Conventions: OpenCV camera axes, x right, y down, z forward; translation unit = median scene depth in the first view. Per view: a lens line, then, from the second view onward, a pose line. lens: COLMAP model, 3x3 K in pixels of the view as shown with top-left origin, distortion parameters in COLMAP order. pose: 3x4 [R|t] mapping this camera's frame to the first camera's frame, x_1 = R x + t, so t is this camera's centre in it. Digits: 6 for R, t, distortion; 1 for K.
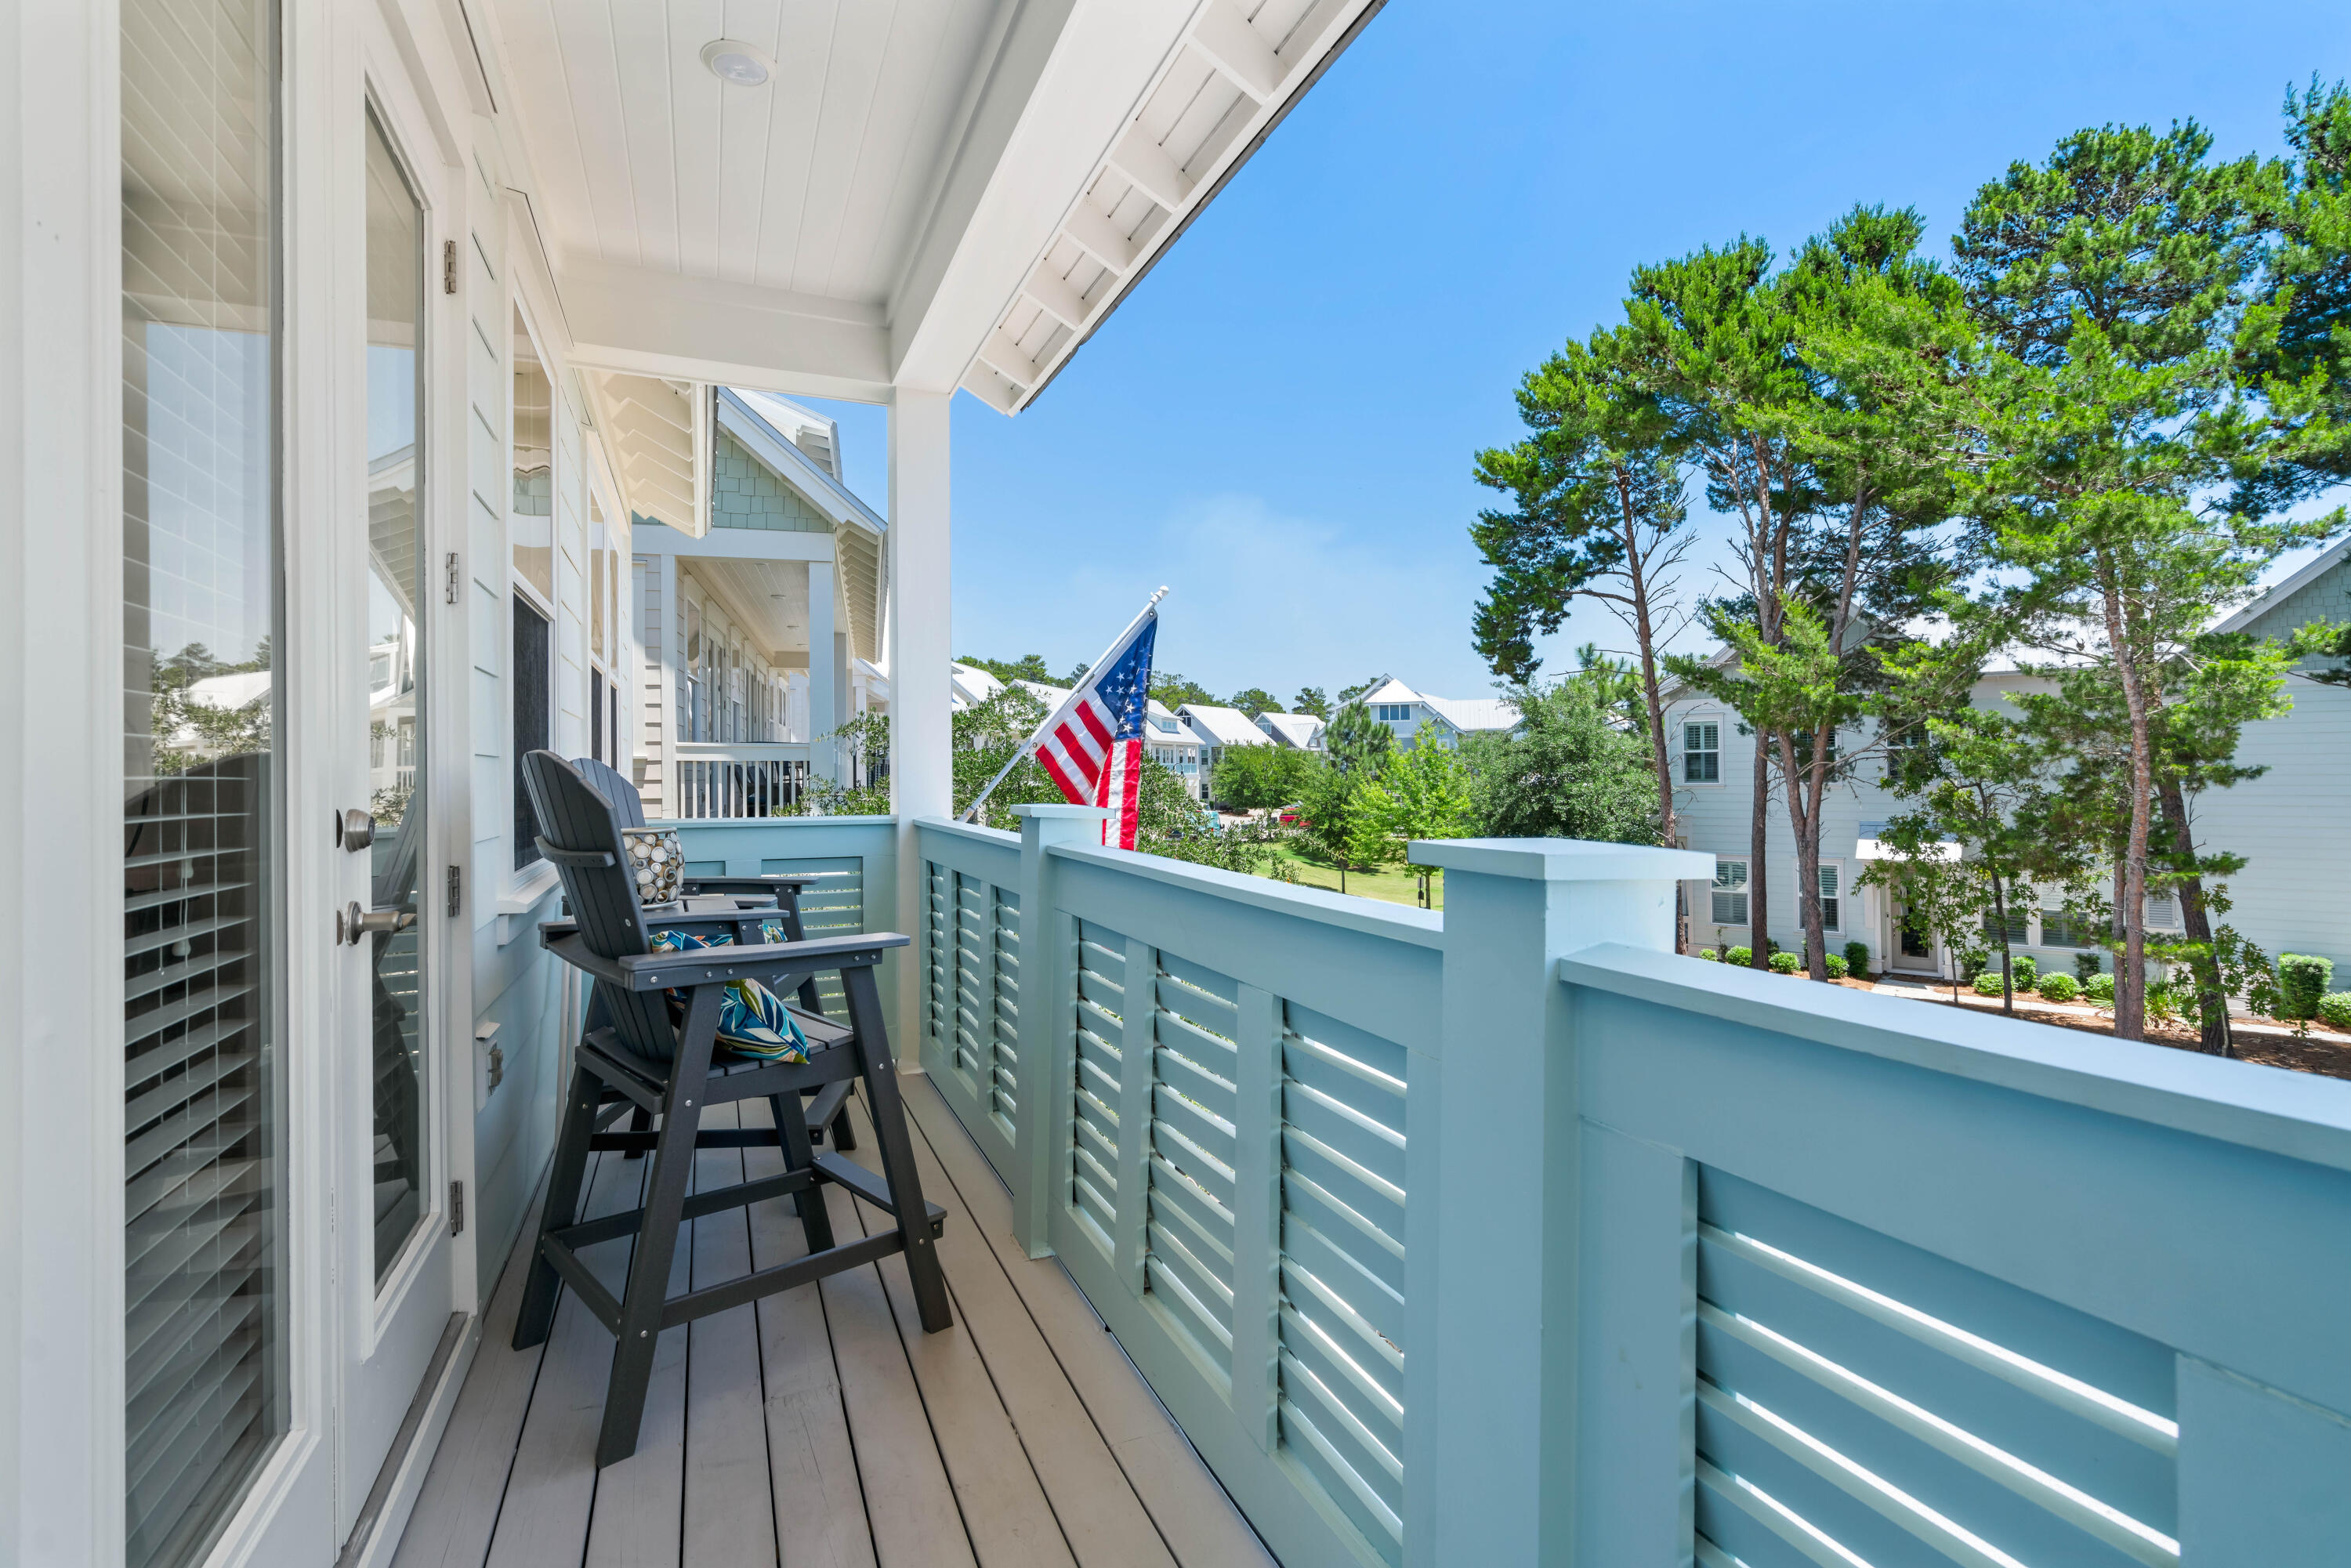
lens RADIAL K [[1077.8, 0, 1162.8], [0, 1077.8, 776.2], [0, 0, 1]] dist [0.000699, 0.000501]
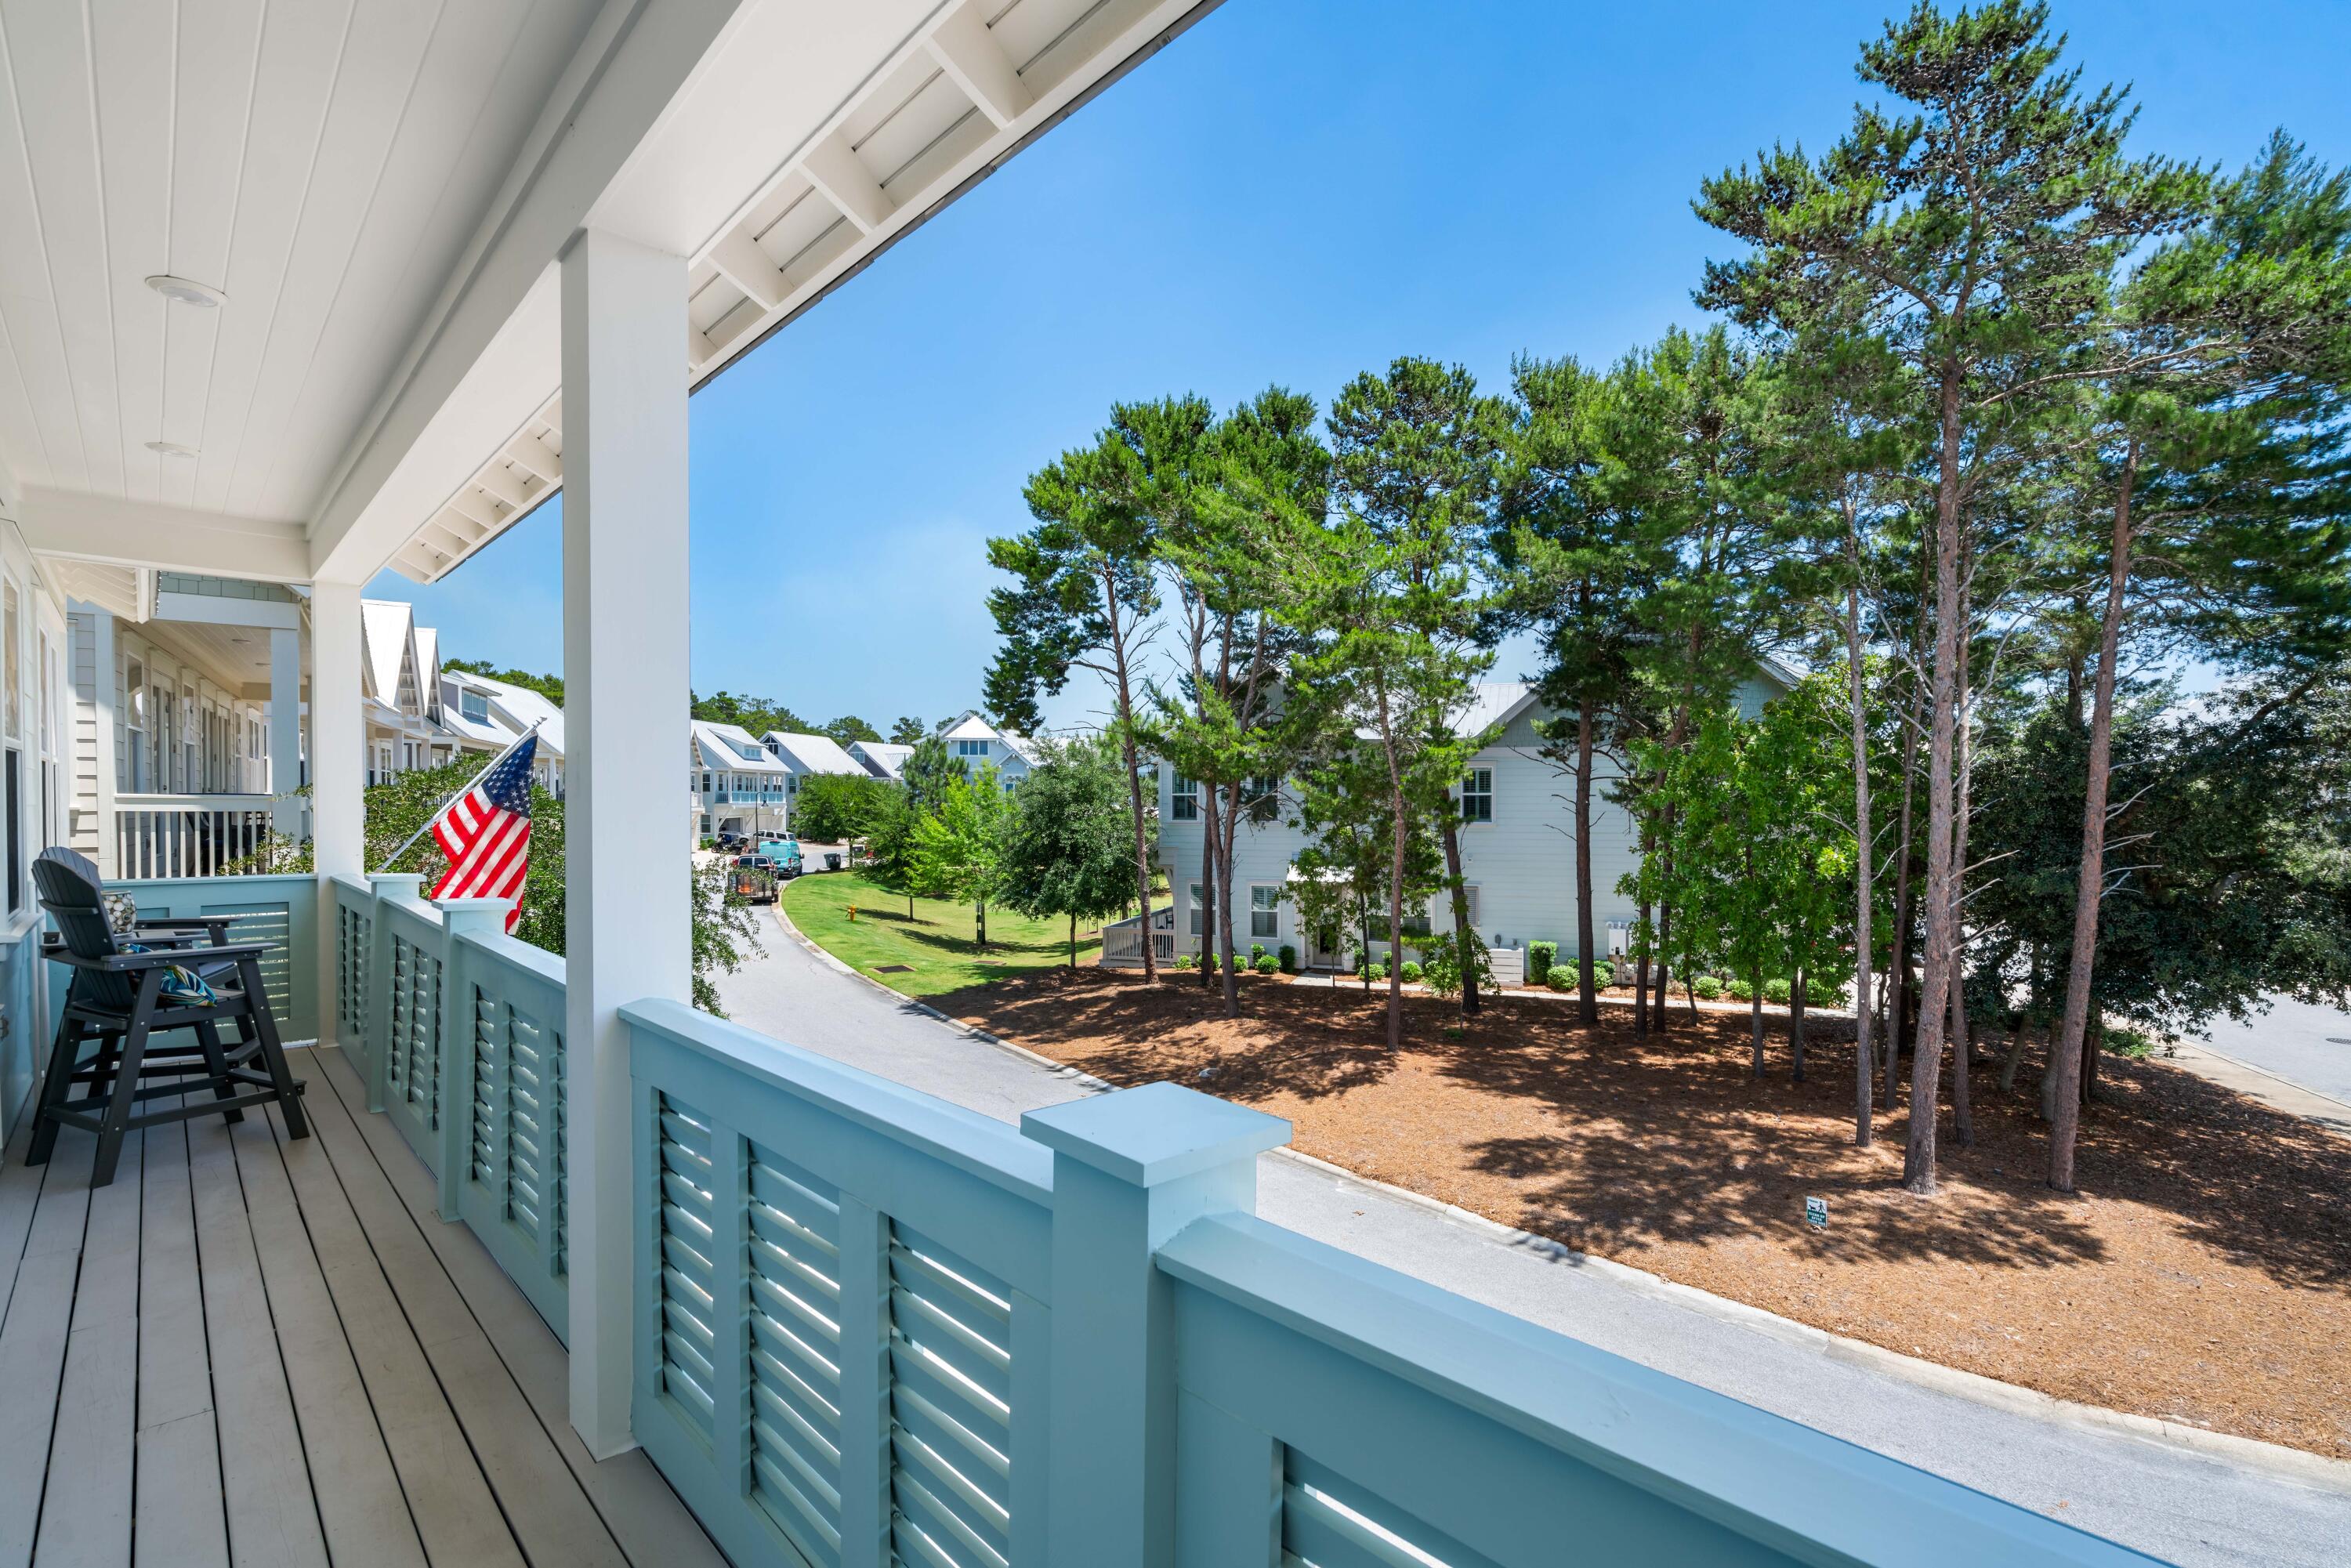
lens RADIAL K [[1071.1, 0, 1177.7], [0, 1071.1, 819.6], [0, 0, 1]] dist [-0.016779, 0.006805]
pose [[0.932851, 0.003206, 0.360248, 0.066086], [-0.008752, 0.999867, 0.013765, -0.013656], [-0.360156, -0.015993, 0.932755, -0.156415]]
